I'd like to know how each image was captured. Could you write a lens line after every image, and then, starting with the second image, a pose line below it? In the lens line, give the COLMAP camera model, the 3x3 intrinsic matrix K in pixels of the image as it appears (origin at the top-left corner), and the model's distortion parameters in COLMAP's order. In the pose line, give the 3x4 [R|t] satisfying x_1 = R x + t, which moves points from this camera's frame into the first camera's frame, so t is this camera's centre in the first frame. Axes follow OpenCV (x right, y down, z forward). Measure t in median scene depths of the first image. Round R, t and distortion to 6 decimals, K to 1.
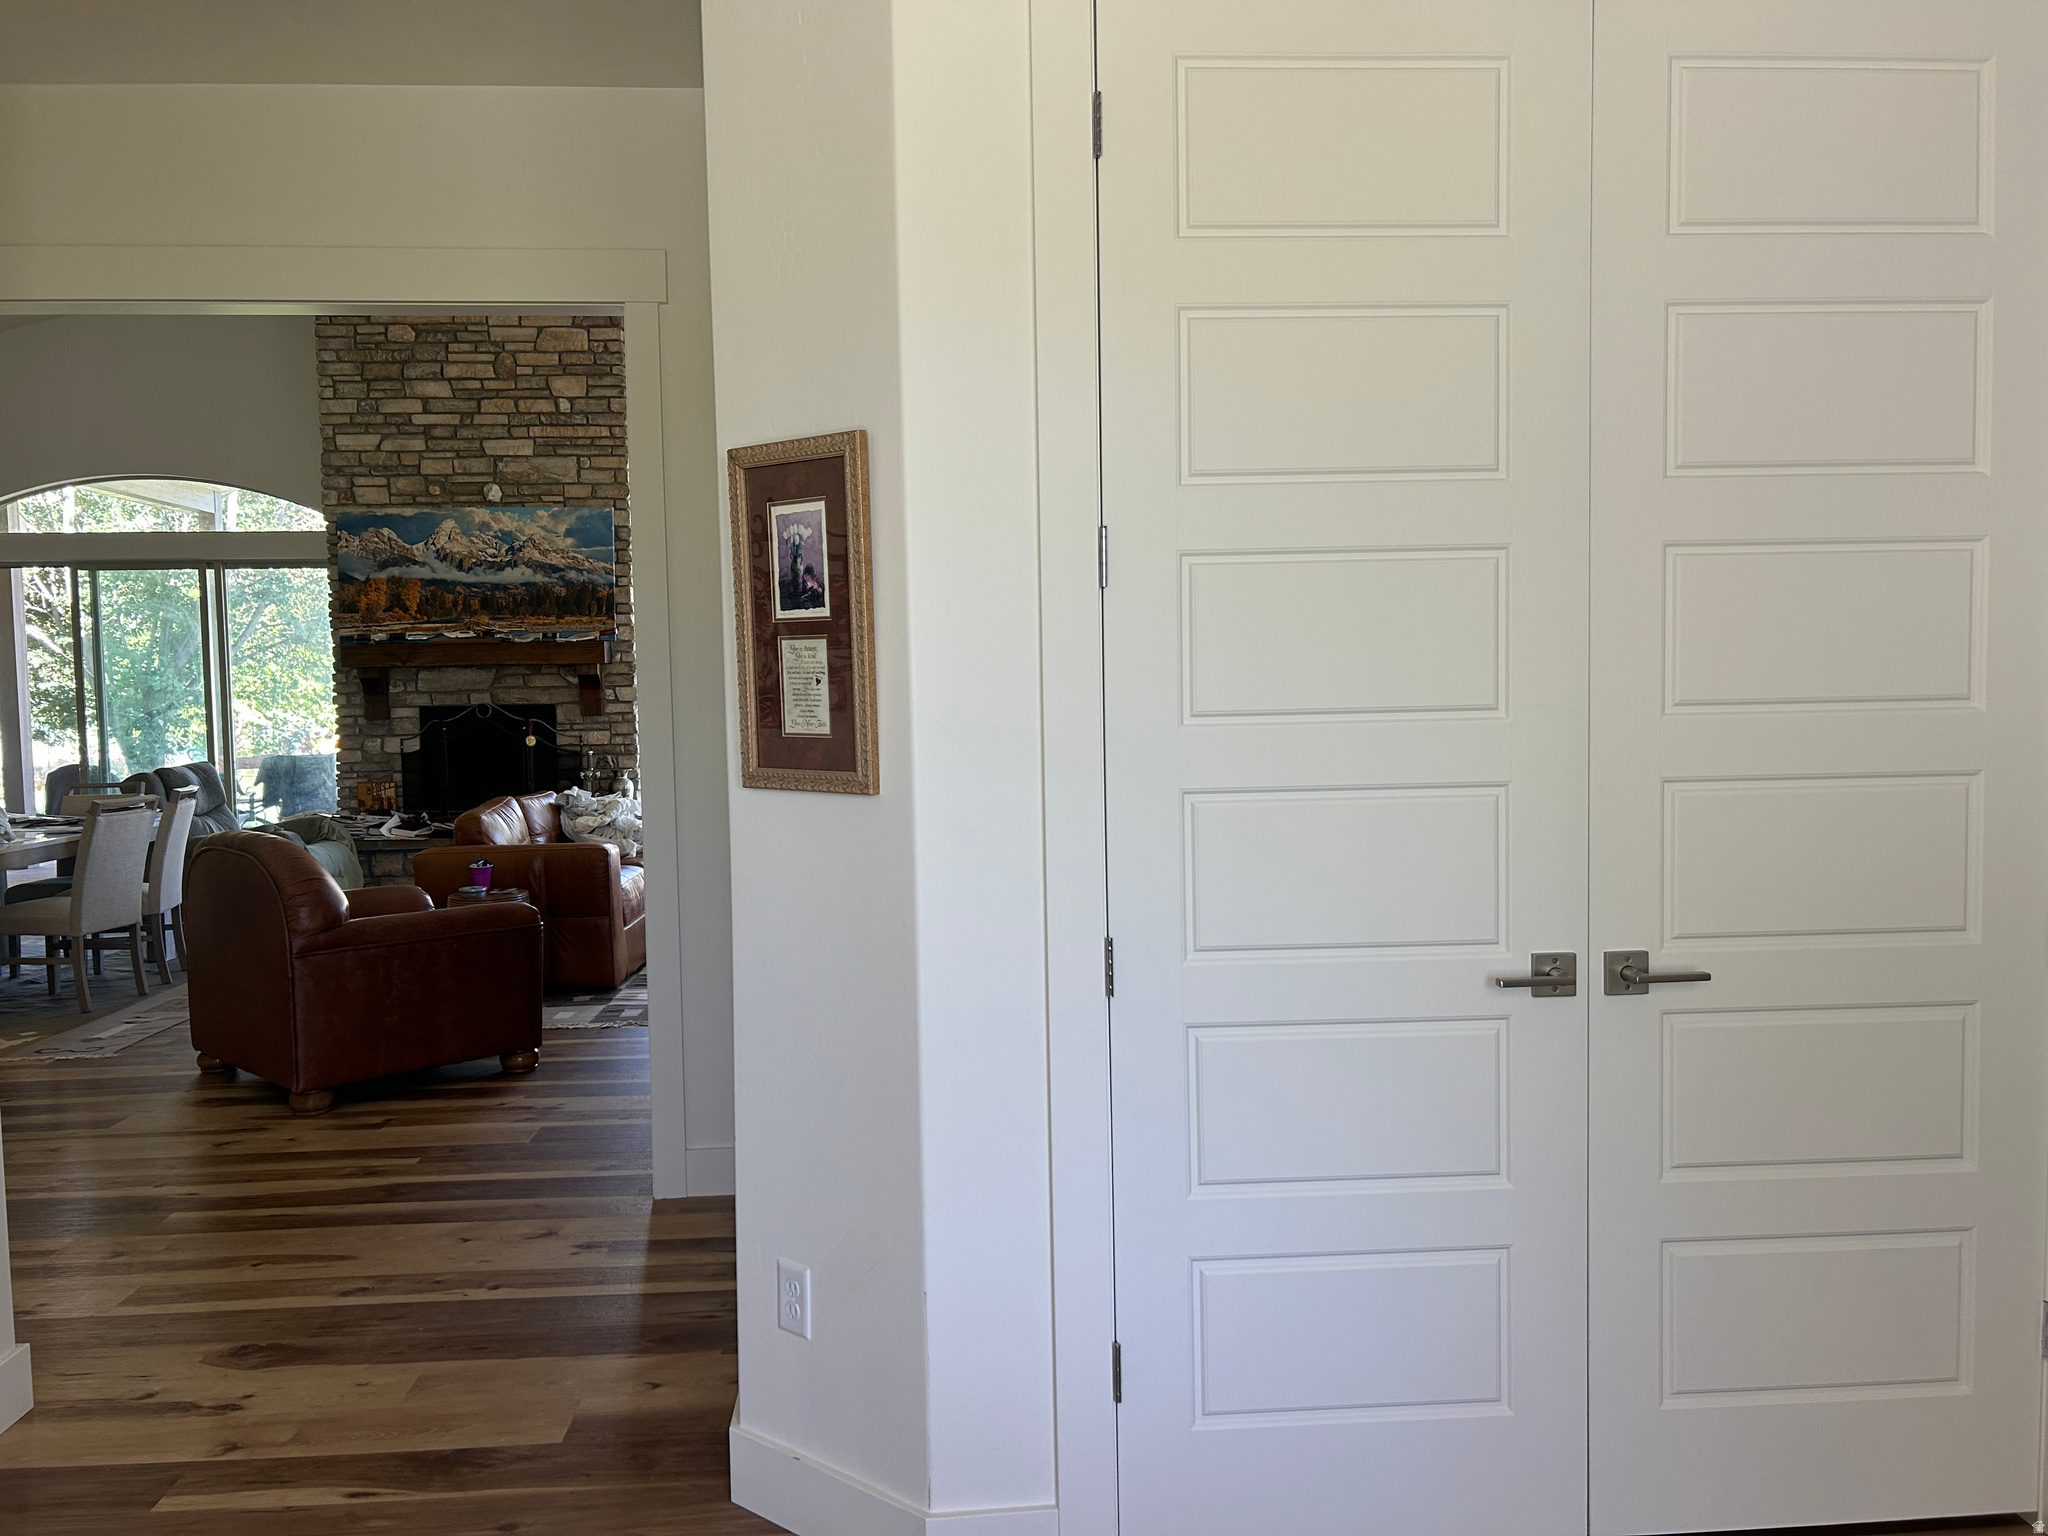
lens RADIAL K [[1563.3, 0, 1011.6], [0, 1563.3, 774.6], [0, 0, 1]] dist [0.036281, -0.040602]
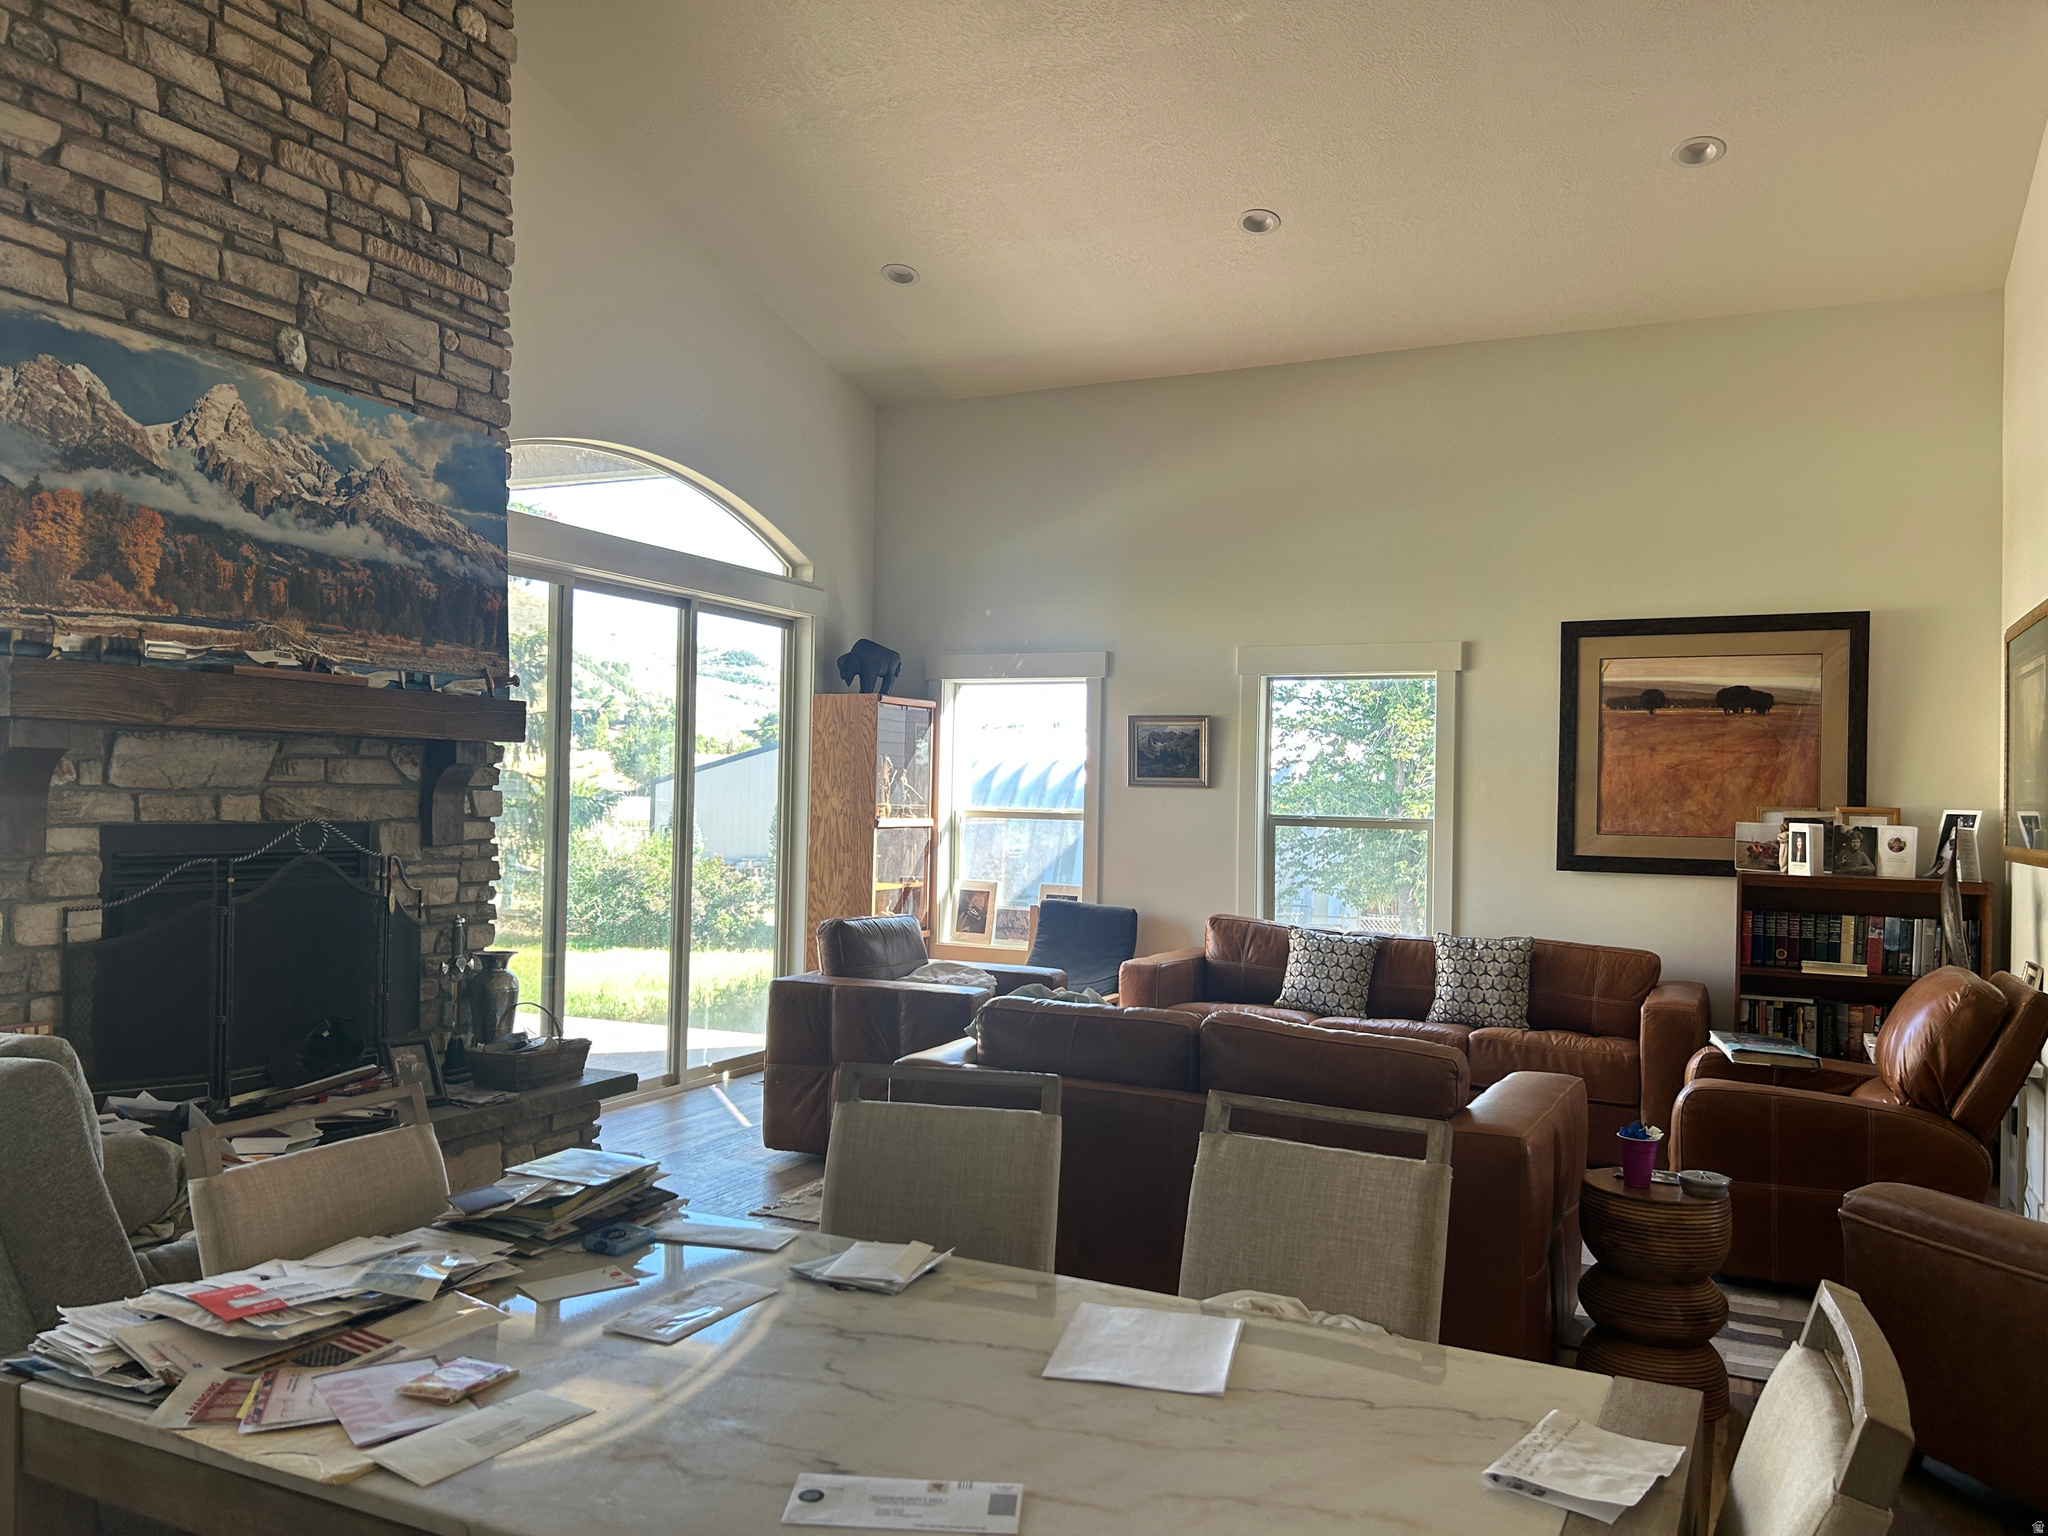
lens RADIAL K [[1563.3, 0, 1033.3], [0, 1563.3, 776.9], [0, 0, 1]] dist [0.036281, -0.040602]
pose [[0.465584, 0.037357, 0.884215, -0.626702], [0.022310, 0.998296, -0.053924, -0.028966], [-0.884722, 0.044833, 0.463957, 0.613048]]
